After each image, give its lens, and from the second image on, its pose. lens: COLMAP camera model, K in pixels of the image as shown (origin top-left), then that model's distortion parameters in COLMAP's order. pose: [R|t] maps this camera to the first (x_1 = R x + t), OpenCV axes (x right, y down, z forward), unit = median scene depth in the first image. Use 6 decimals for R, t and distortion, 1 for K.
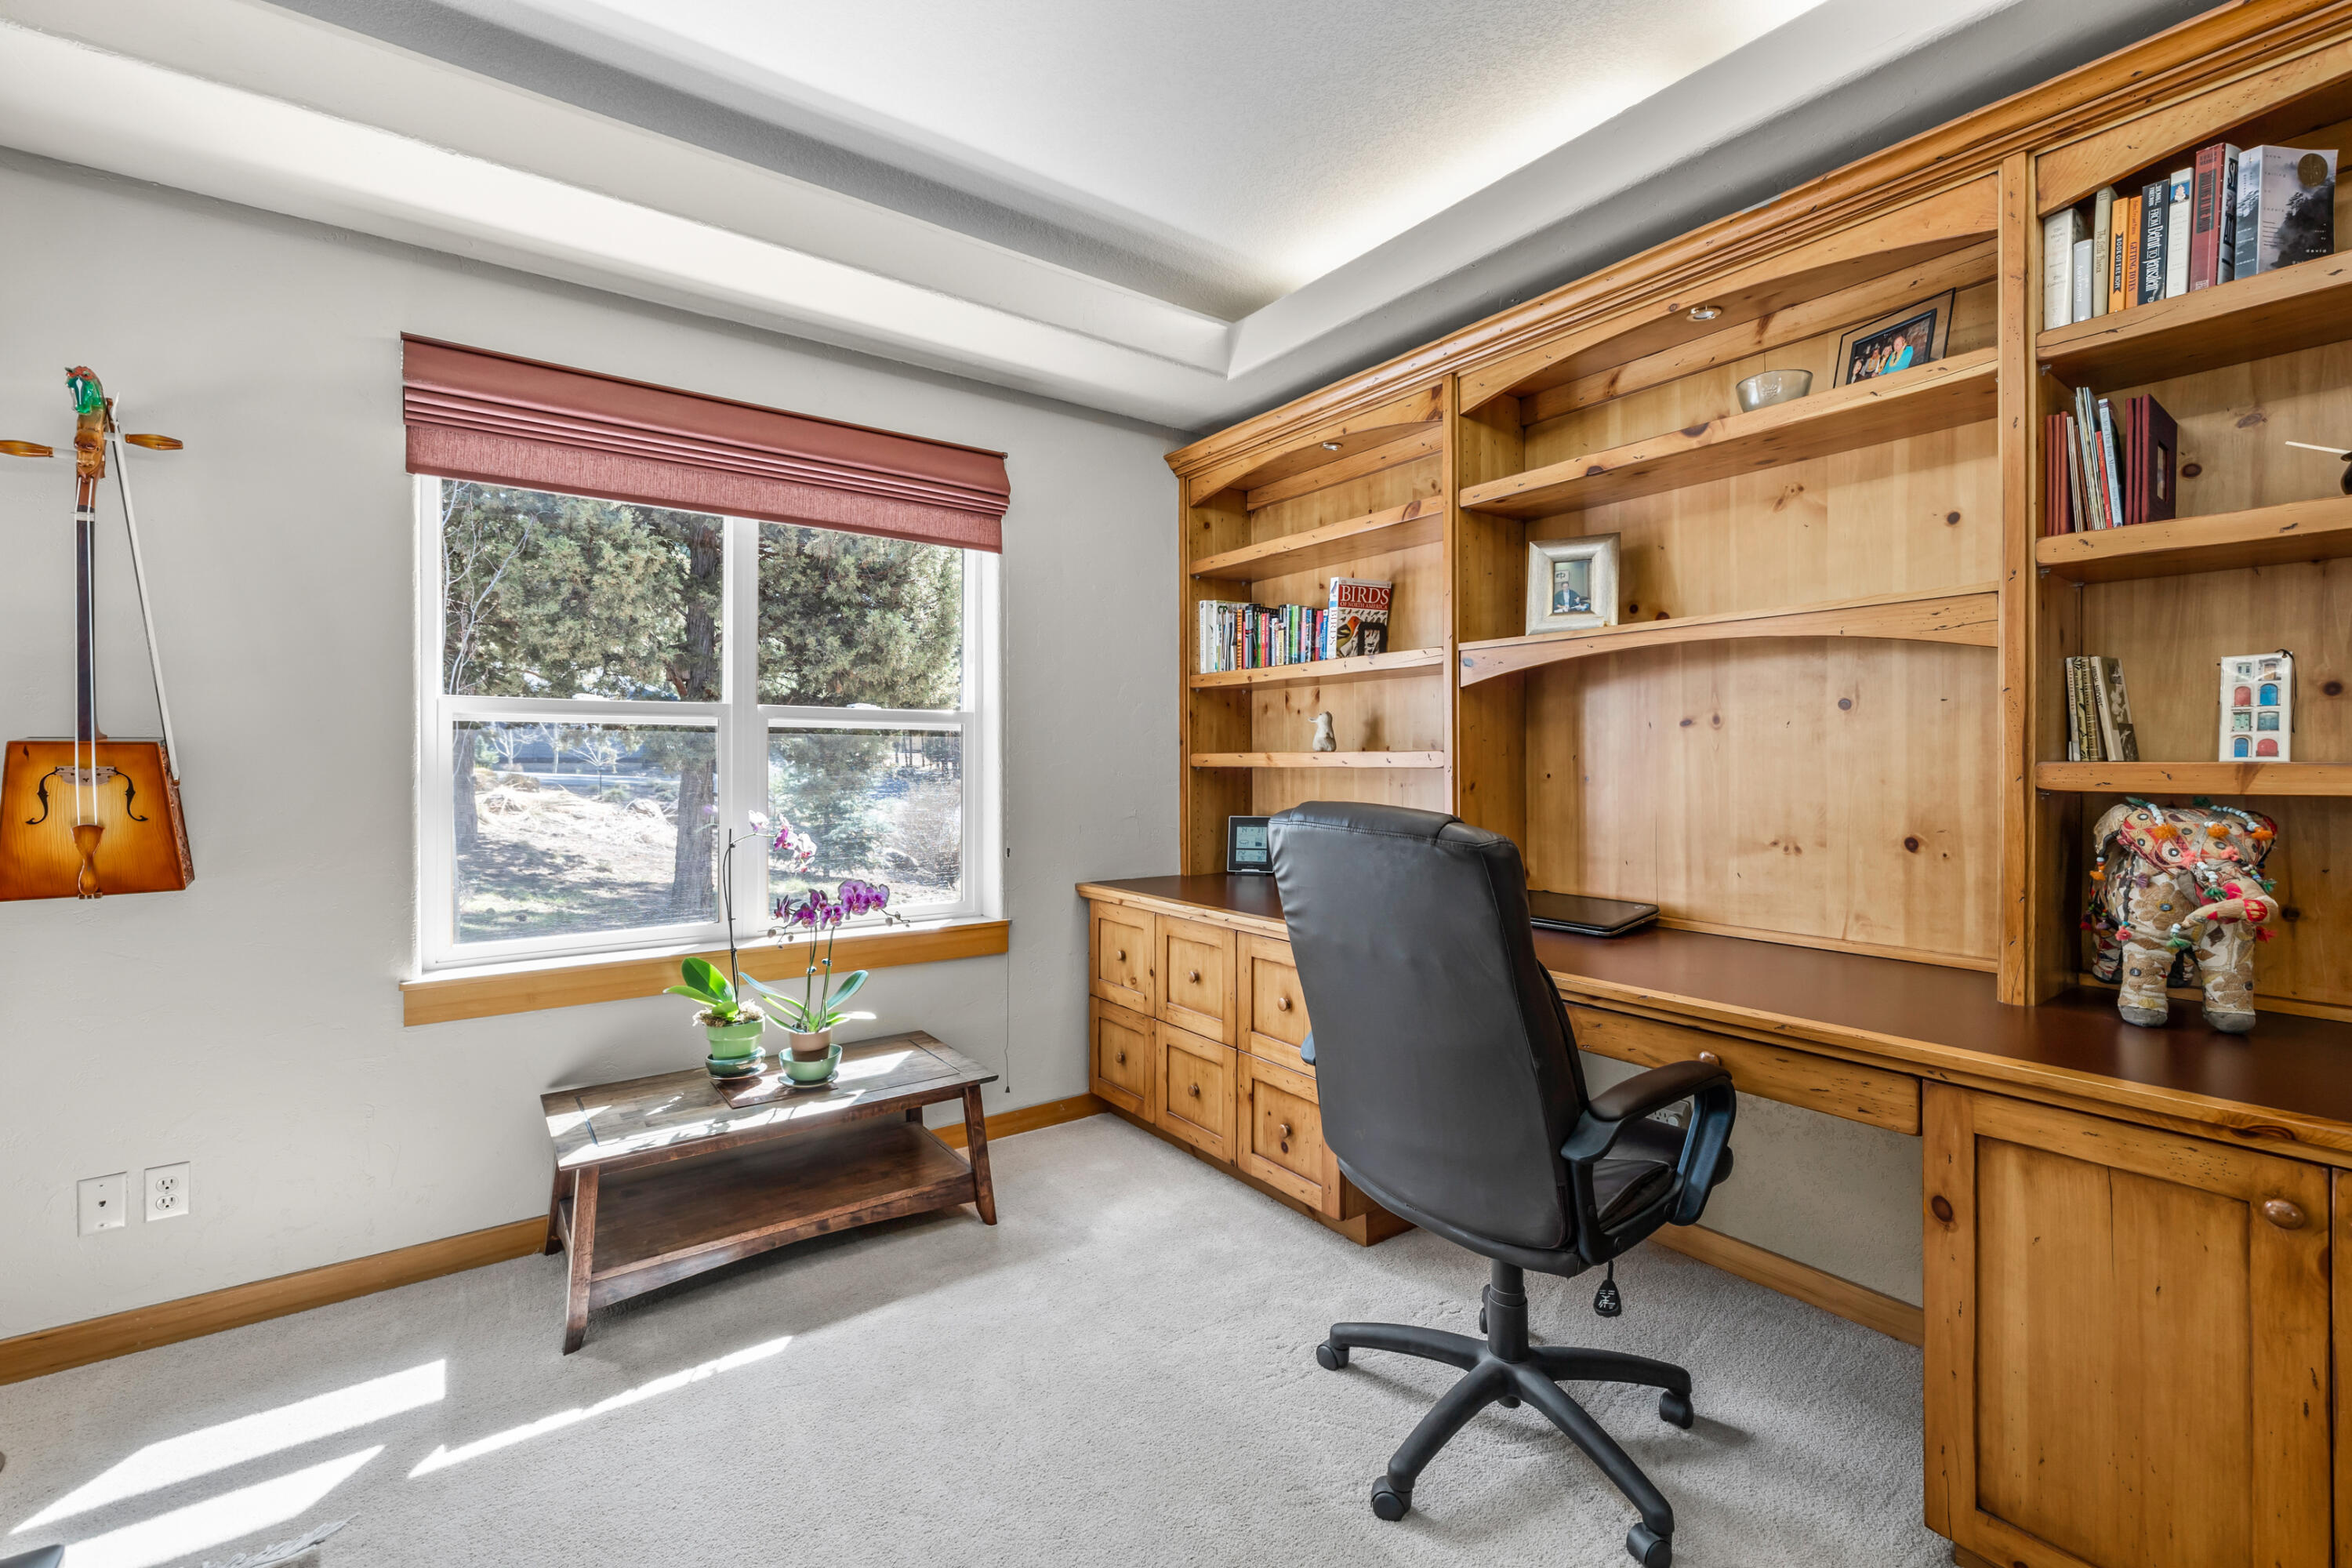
lens RADIAL K [[999.0, 0, 1168.0], [0, 999.0, 764.2], [0, 0, 1]] dist [0.001017, -0.000239]
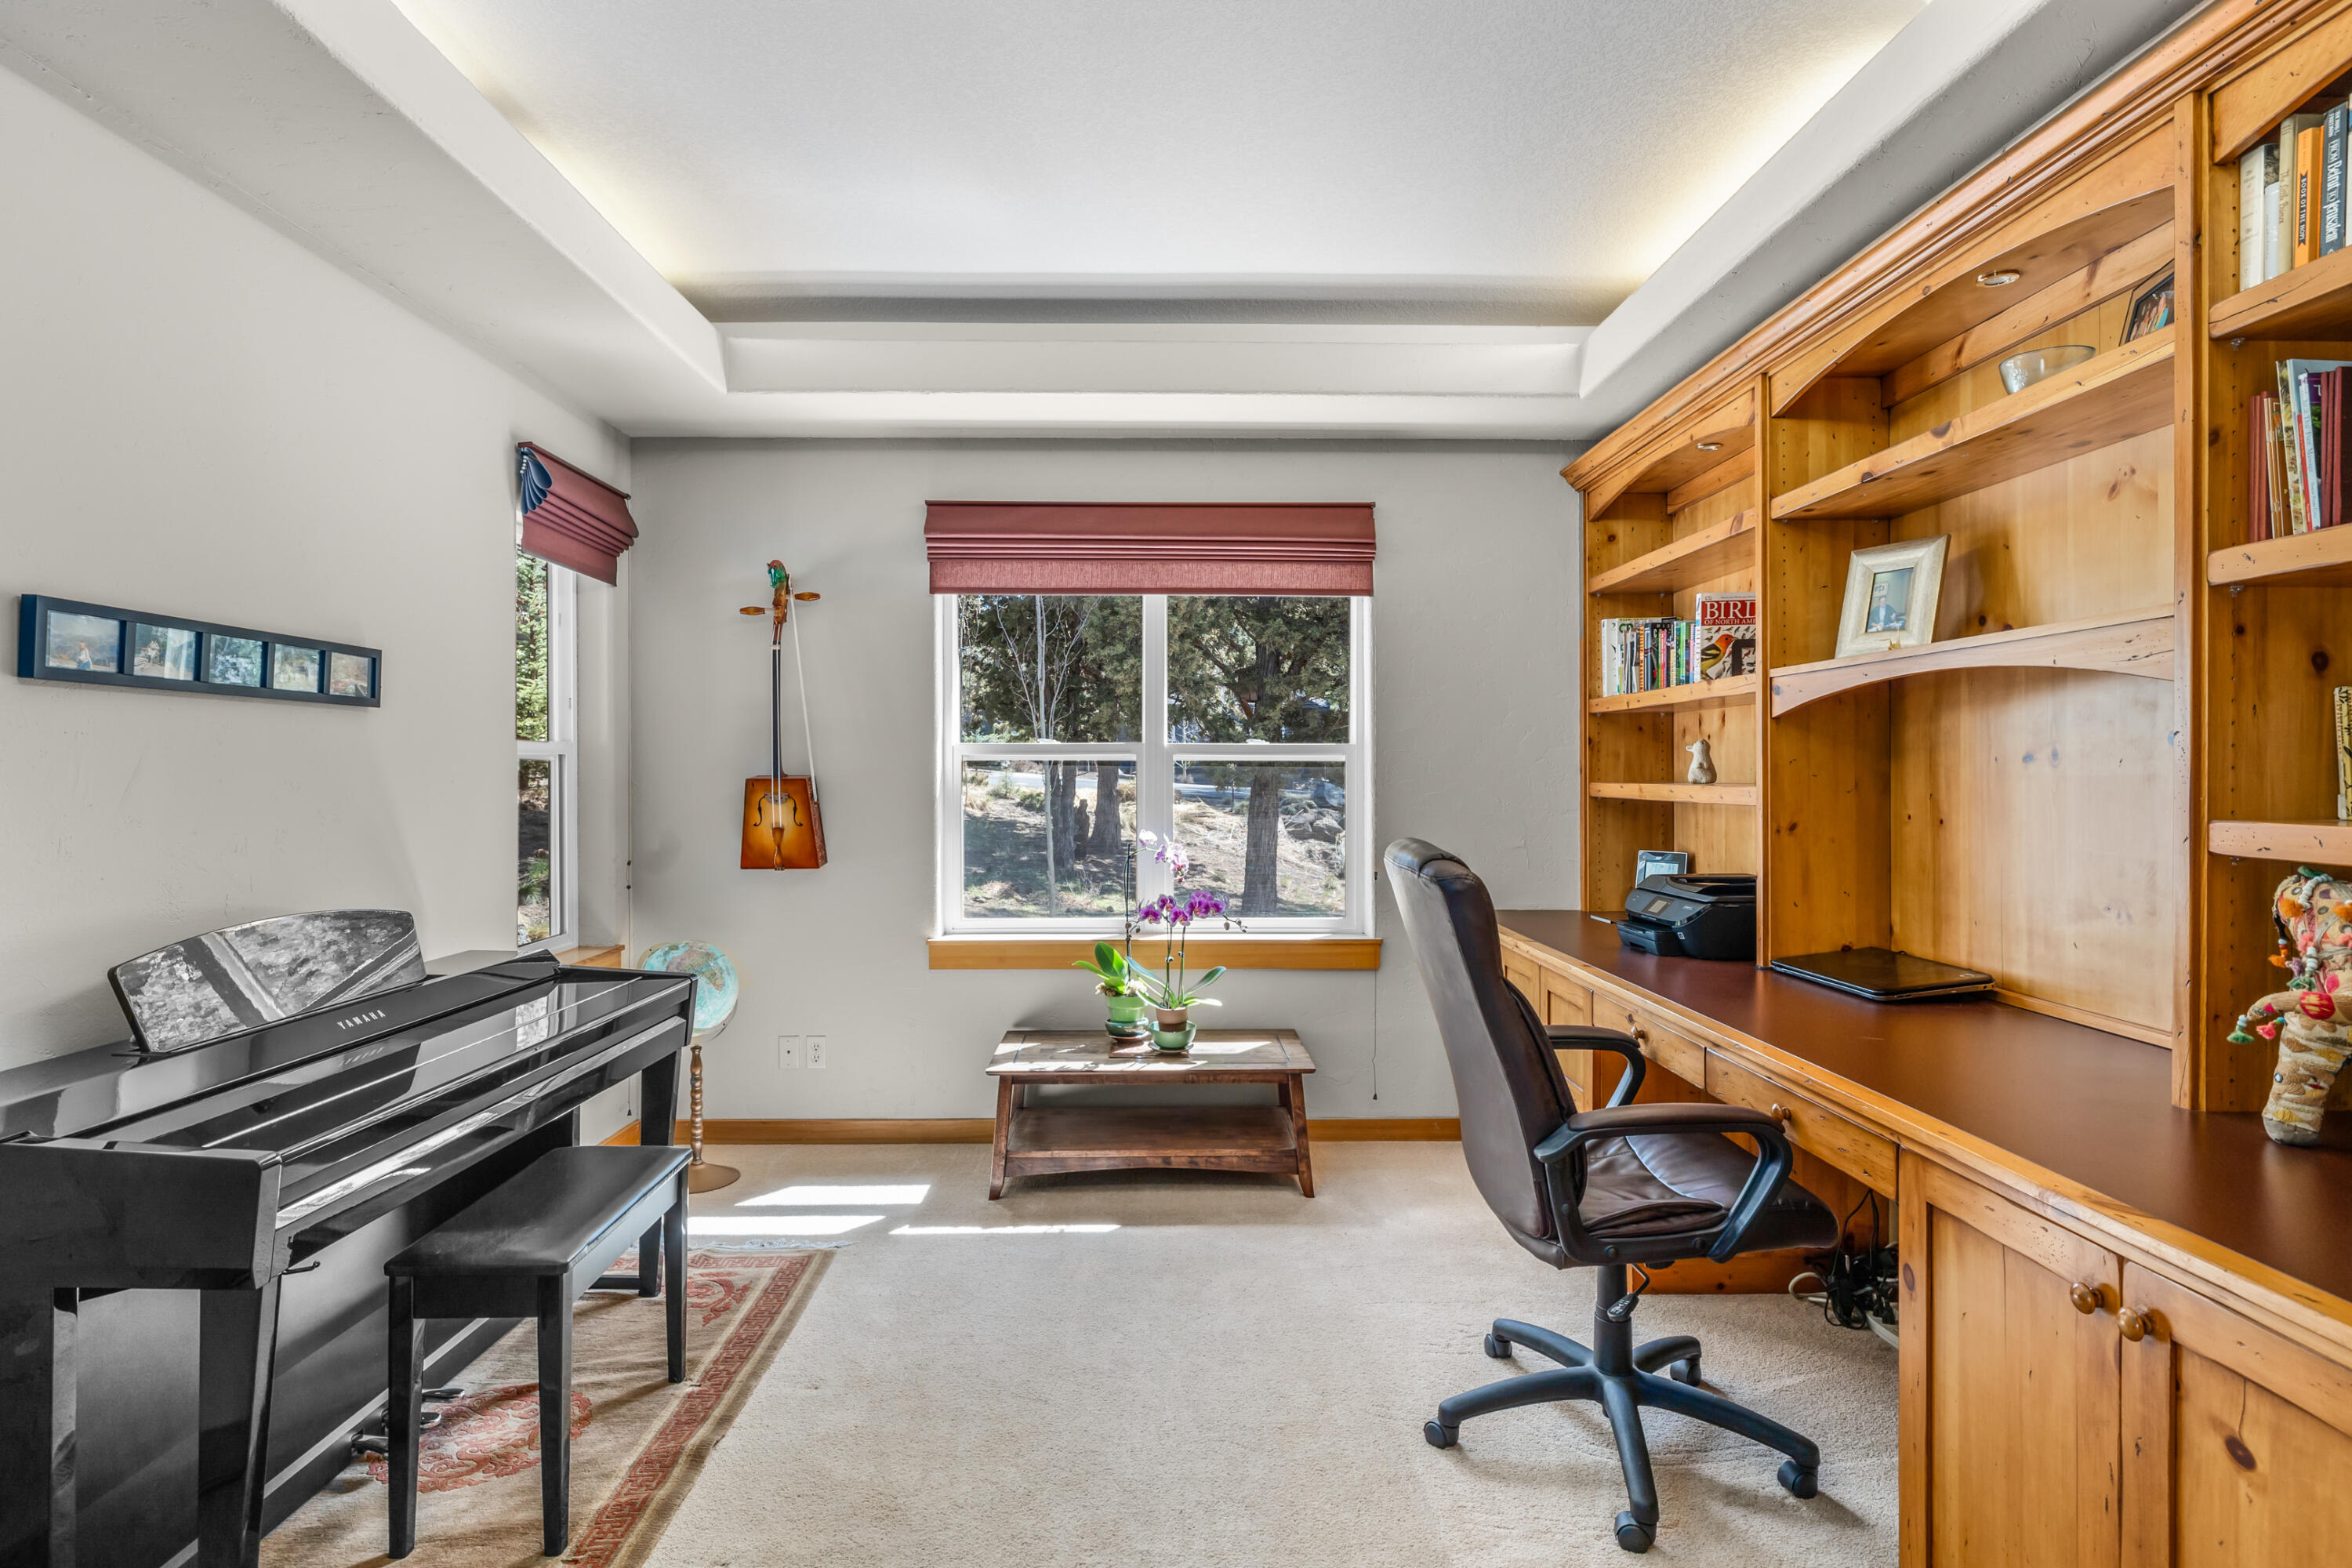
lens RADIAL K [[1209.1, 0, 1176.0], [0, 1209.1, 784.0], [0, 0, 1]] dist [-0.005016, 0.000152]
pose [[0.813968, 0.008112, -0.580852, 0.507166], [-0.002711, 0.999945, 0.010166, -0.027199], [0.580903, -0.006700, 0.813945, -0.215967]]
